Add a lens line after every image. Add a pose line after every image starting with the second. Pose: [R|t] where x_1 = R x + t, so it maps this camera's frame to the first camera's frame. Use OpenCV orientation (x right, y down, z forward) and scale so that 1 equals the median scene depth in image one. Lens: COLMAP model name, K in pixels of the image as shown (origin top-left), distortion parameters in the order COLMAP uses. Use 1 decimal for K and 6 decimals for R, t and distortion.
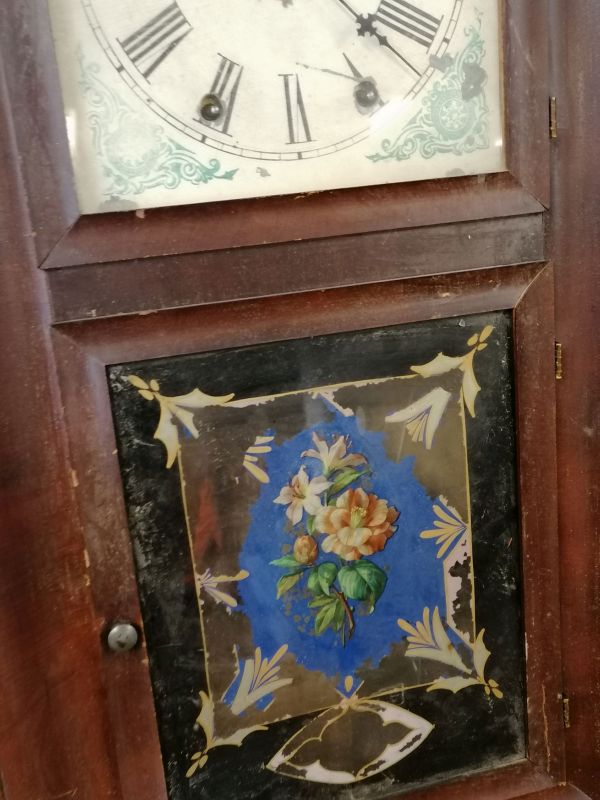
lens RADIAL K [[926.4, 0, 292.0], [0, 926.4, 408.4], [0, 0, 1]] dist [0.017062, 0.031531]
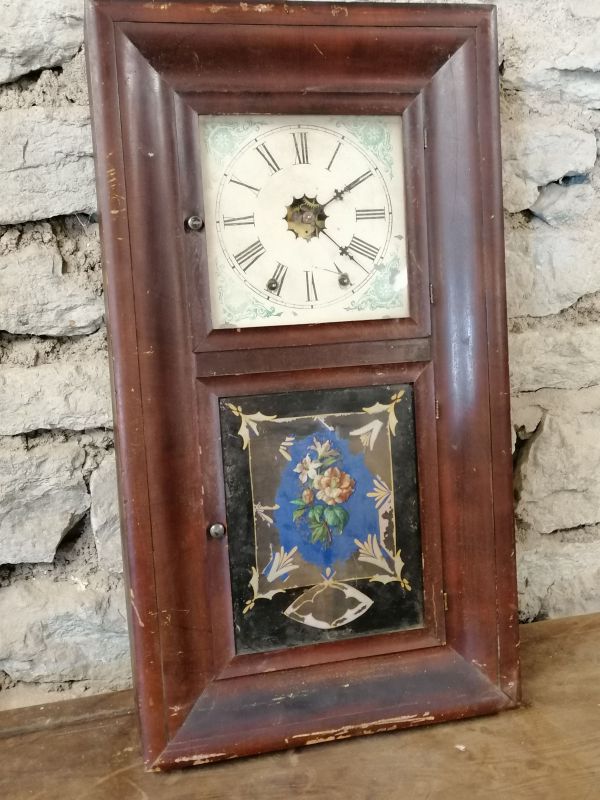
lens RADIAL K [[897.4, 0, 300.0], [0, 897.4, 400.0], [0, 0, 1]] dist [0.024599, 0.011847]
pose [[0.998931, 0.037204, -0.027421, 0.044511], [-0.041003, 0.987159, -0.154388, 0.257869], [0.021325, 0.155347, 0.987630, -1.000959]]
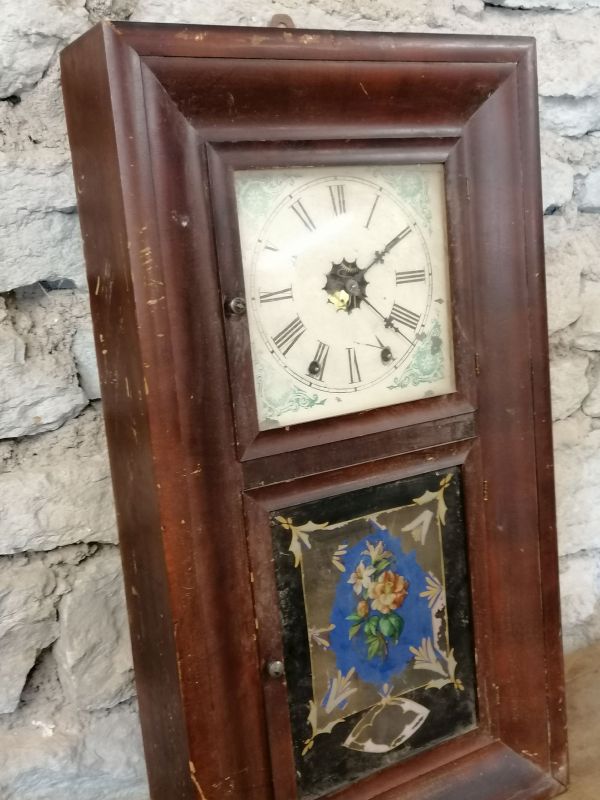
lens RADIAL K [[926.4, 0, 292.0], [0, 926.4, 408.4], [0, 0, 1]] dist [0.017062, 0.031531]
pose [[0.966304, -0.040699, 0.254165, -0.565656], [0.067934, 0.992735, -0.099313, -0.059597], [-0.248277, 0.113233, 0.962048, -0.710120]]
